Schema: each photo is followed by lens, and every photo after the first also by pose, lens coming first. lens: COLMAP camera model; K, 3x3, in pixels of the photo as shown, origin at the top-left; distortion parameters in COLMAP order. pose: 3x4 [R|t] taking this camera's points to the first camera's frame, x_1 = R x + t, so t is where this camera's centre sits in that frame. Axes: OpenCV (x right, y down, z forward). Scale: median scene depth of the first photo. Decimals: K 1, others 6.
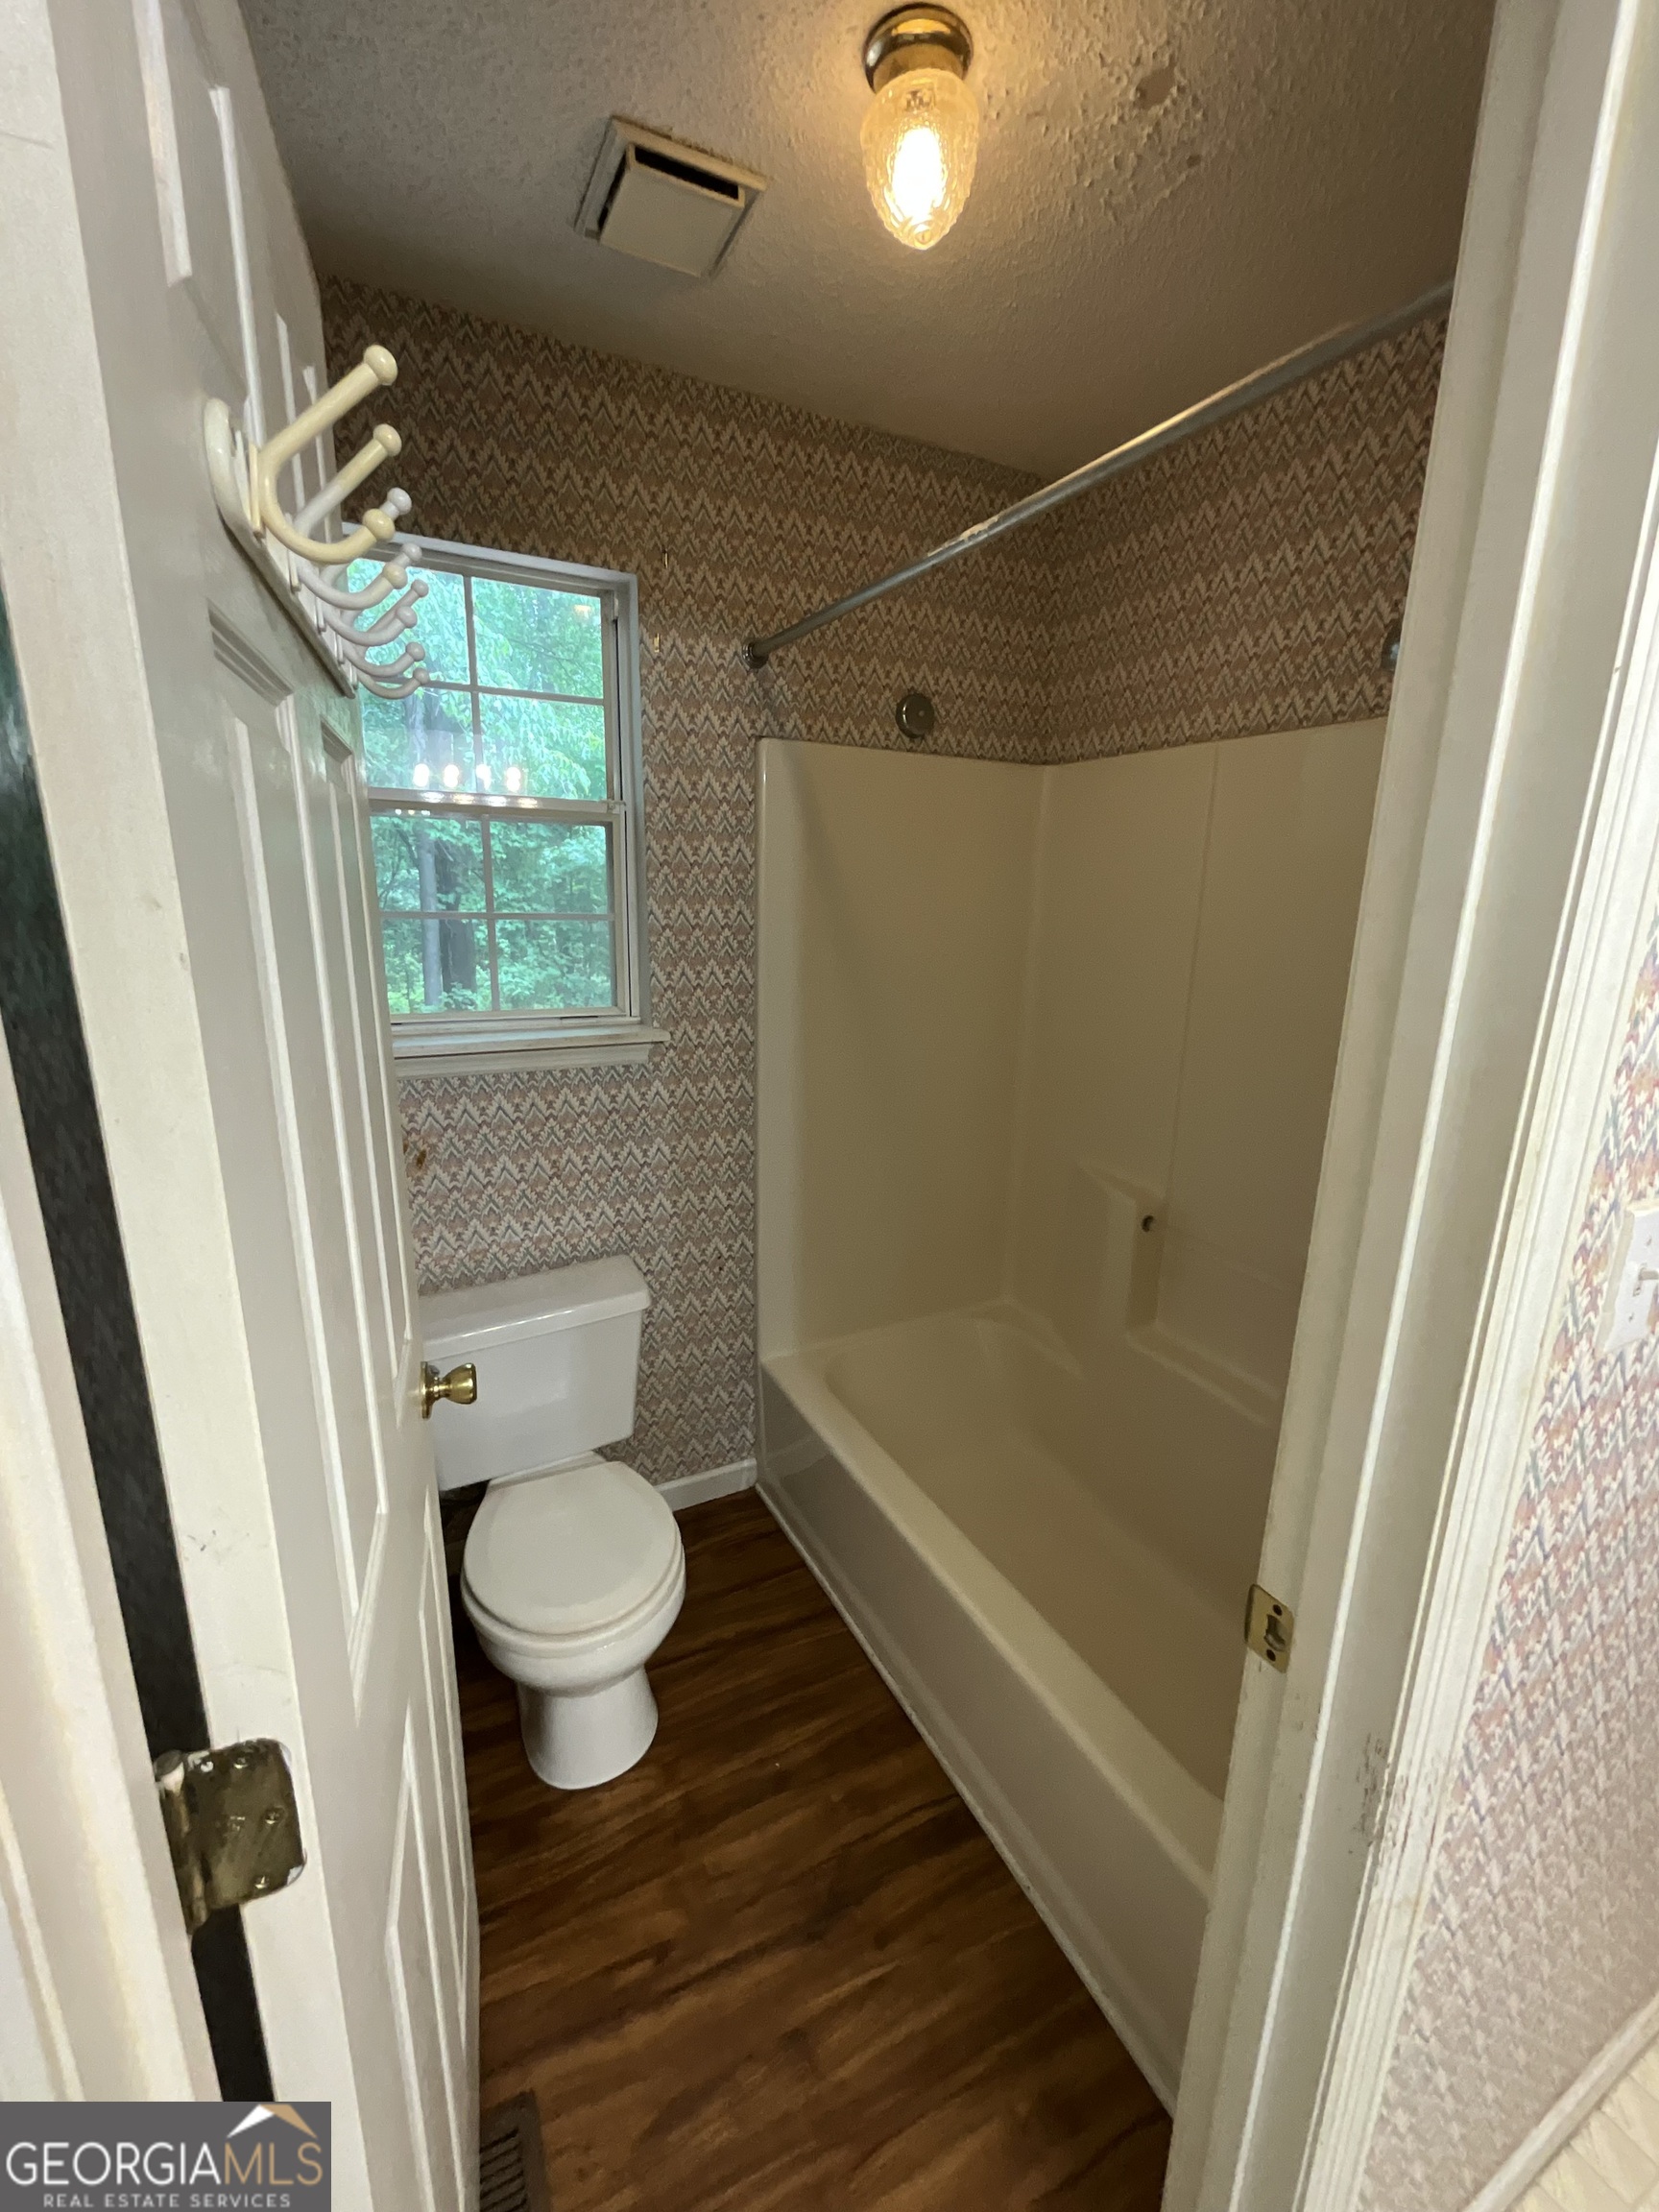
lens RADIAL K [[894.0, 0, 821.7], [0, 894.0, 1098.0], [0, 0, 1]] dist [-0.000447, 0.001191]
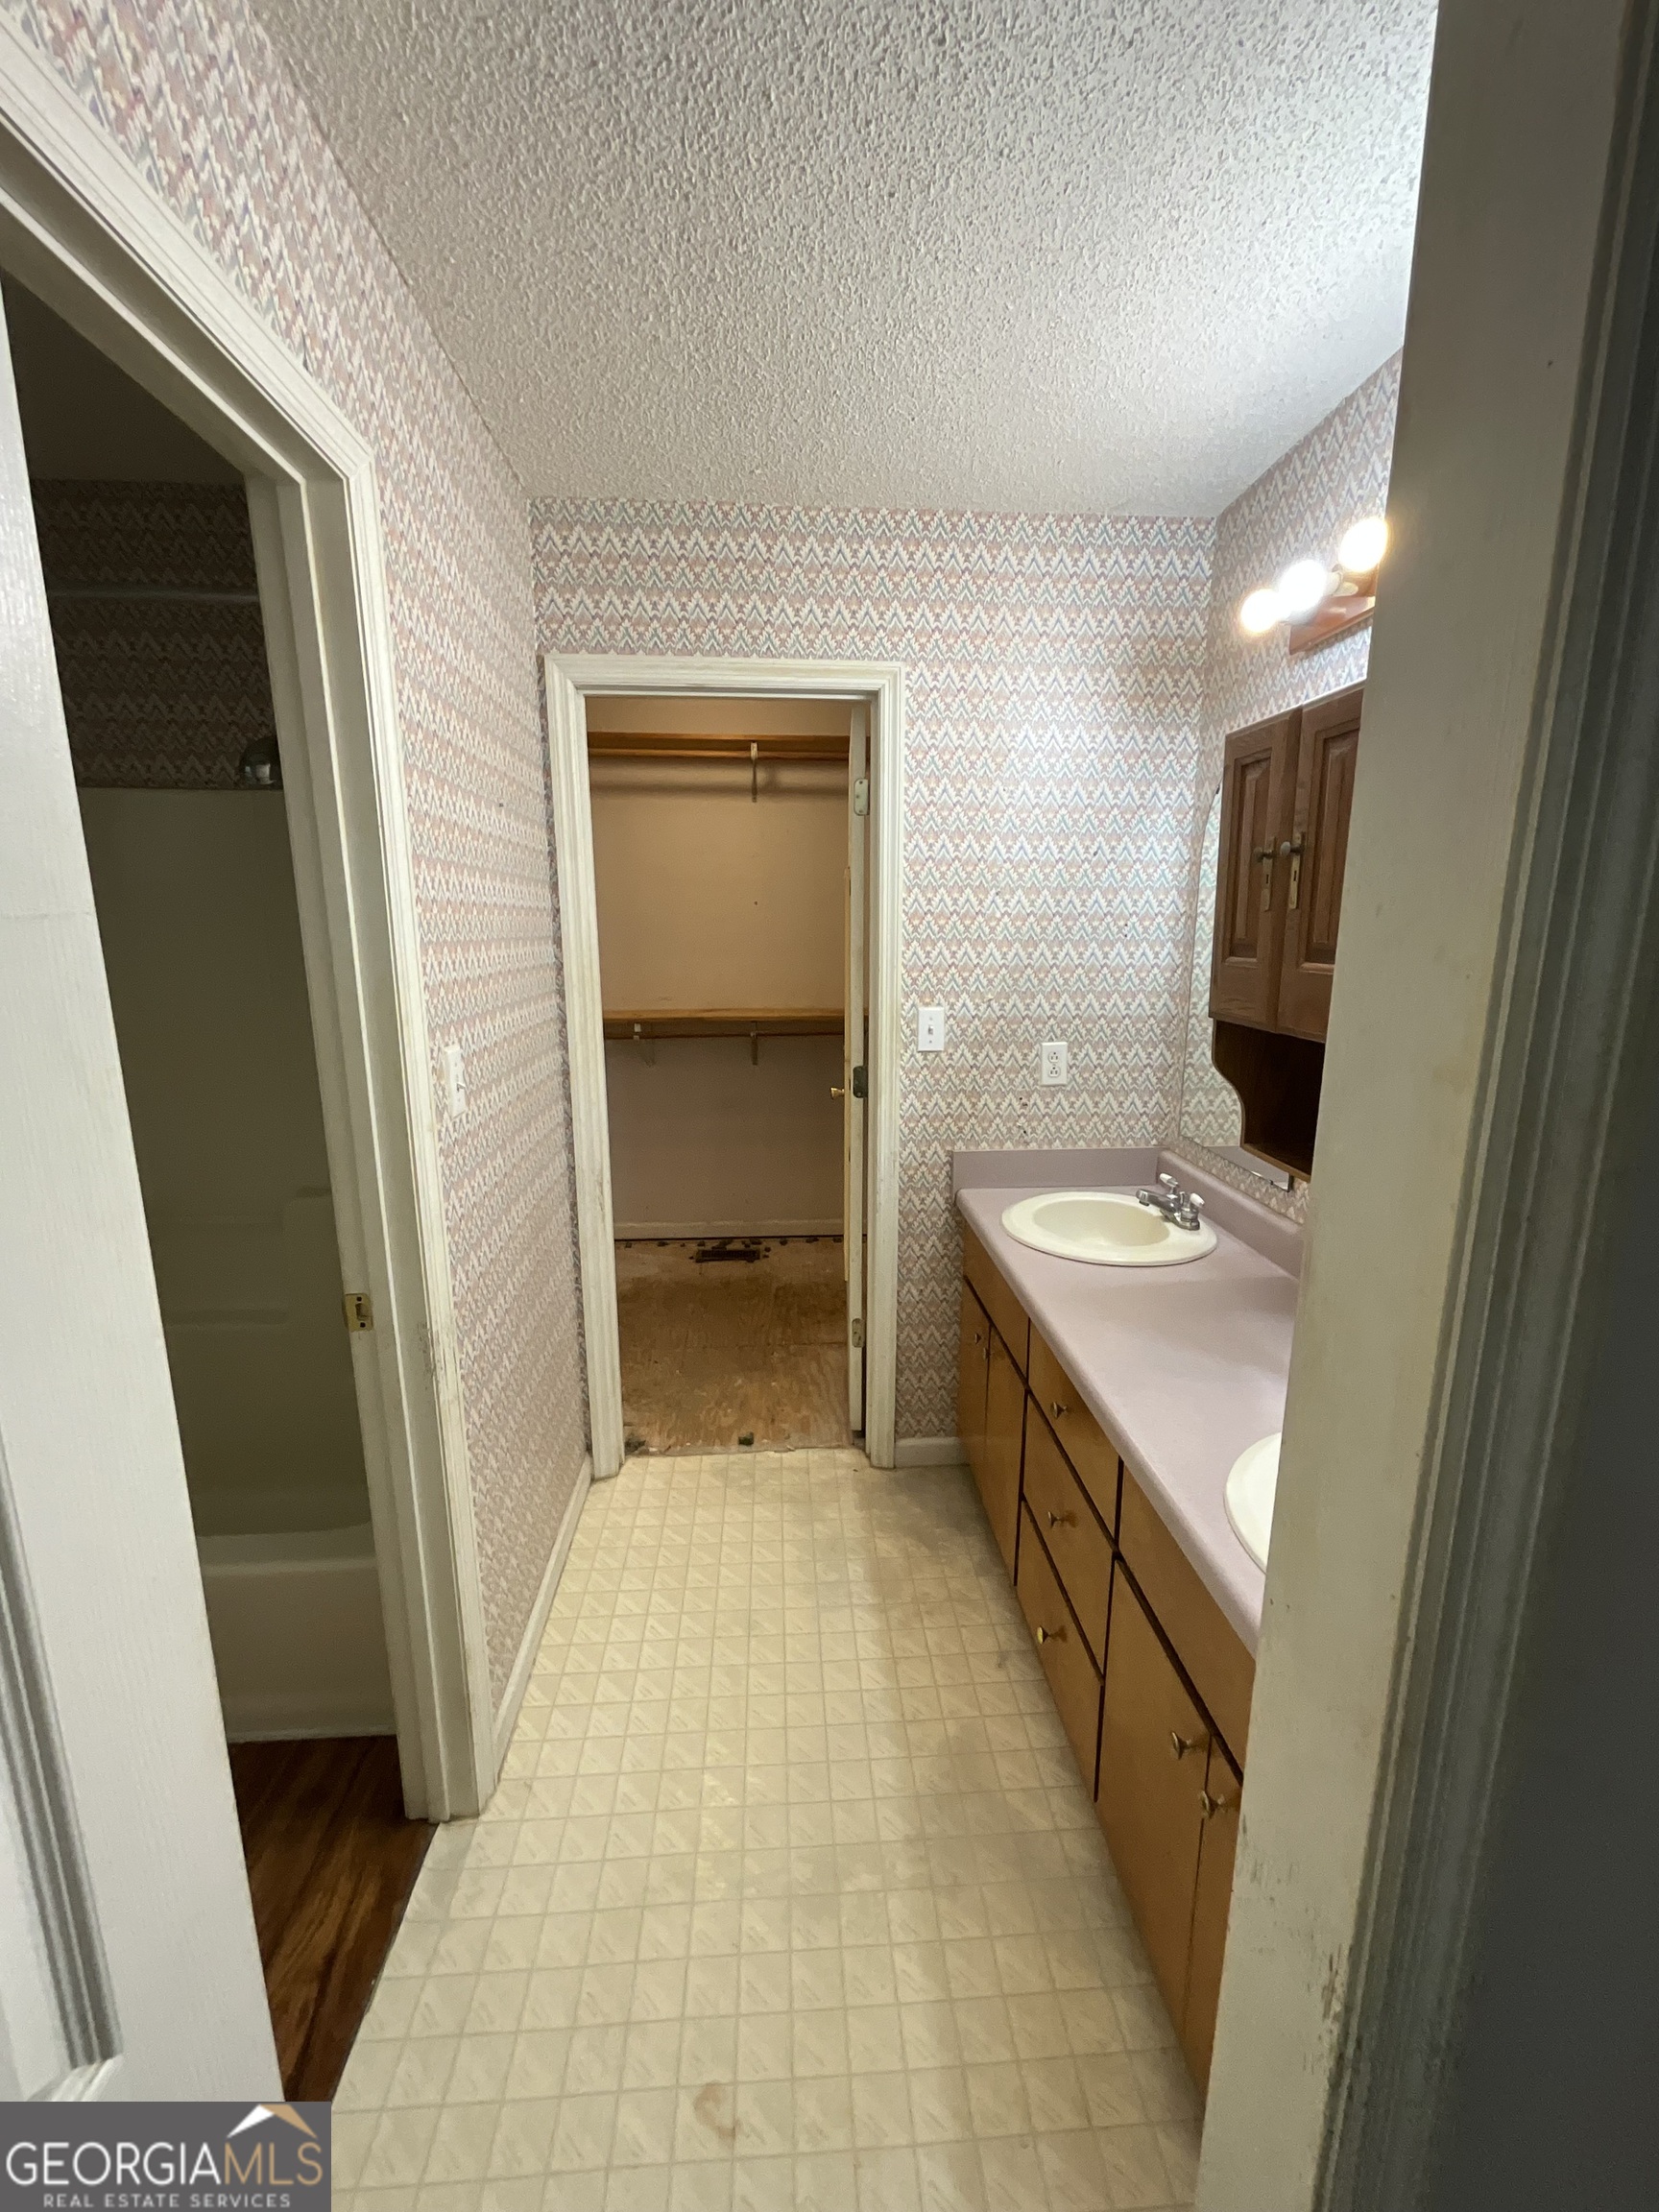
lens RADIAL K [[894.0, 0, 832.1], [0, 894.0, 1096.9], [0, 0, 1]] dist [-0.000447, 0.001191]
pose [[0.401019, -0.196983, 0.894640, -0.707715], [0.224045, 0.968039, 0.112716, 0.175362], [-0.888250, 0.155238, 0.432335, -0.782292]]
